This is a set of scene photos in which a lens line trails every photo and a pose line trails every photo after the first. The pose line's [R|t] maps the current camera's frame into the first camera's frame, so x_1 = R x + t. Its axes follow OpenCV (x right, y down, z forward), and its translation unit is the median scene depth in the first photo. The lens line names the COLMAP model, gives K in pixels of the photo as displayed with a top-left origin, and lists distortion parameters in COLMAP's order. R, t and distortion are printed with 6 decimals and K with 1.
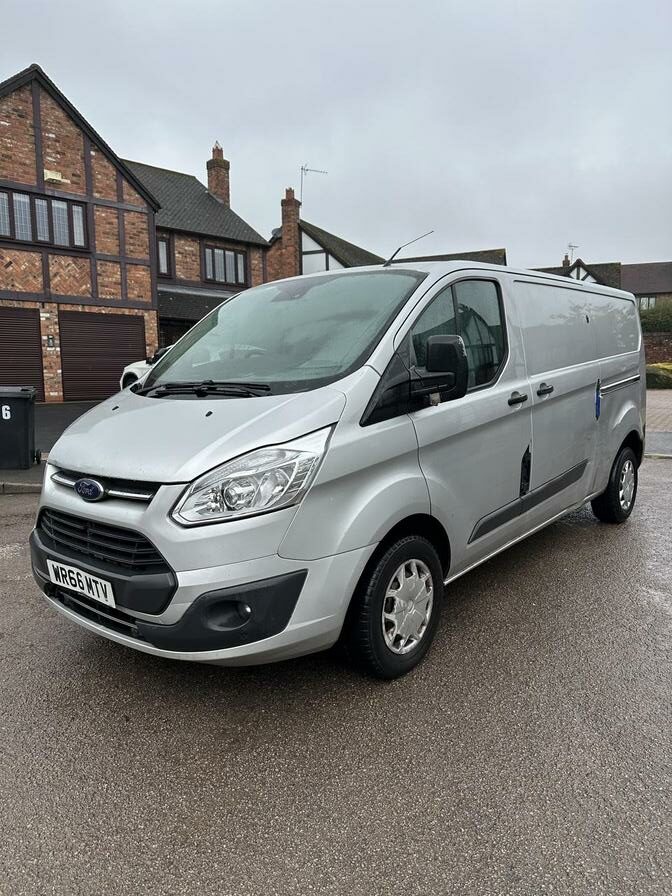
lens RADIAL K [[631.5, 0, 336.0], [0, 631.5, 448.0], [0, 0, 1]] dist [0.078258, -0.090135]
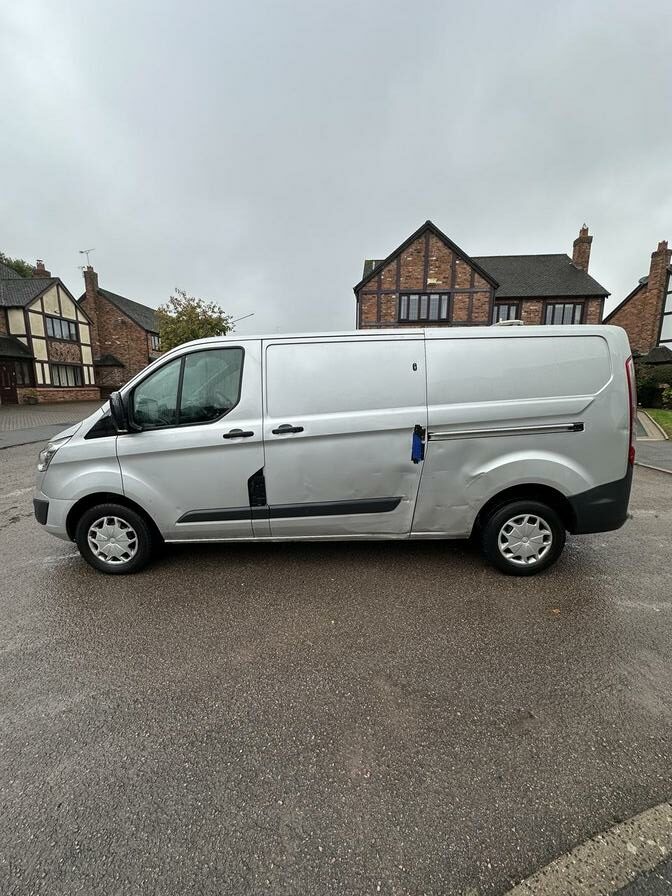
lens RADIAL K [[361.4, 0, 336.0], [0, 361.4, 448.0], [0, 0, 1]] dist [-0.003408, -0.000051]
pose [[0.619425, 0.145796, -0.771399, 0.241798], [-0.105681, 0.989146, 0.102090, -0.035517], [0.777910, 0.018285, 0.628110, 0.161584]]
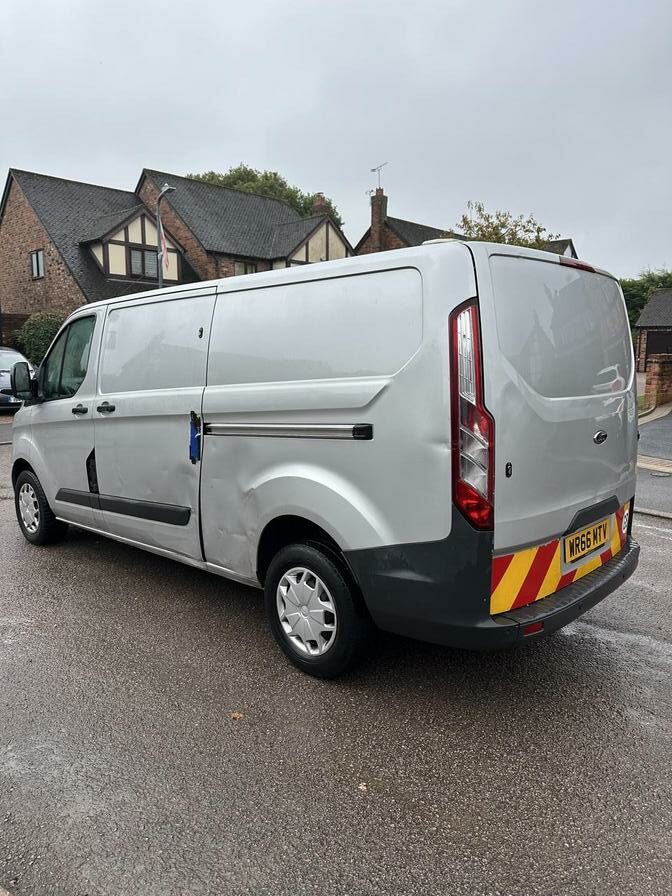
lens RADIAL K [[631.5, 0, 336.0], [0, 631.5, 448.0], [0, 0, 1]] dist [0.078258, -0.090135]
pose [[-0.061366, 0.157125, -0.985670, 0.355155], [-0.123875, 0.978698, 0.163726, -0.064339], [0.990399, 0.132147, -0.040595, 0.369957]]
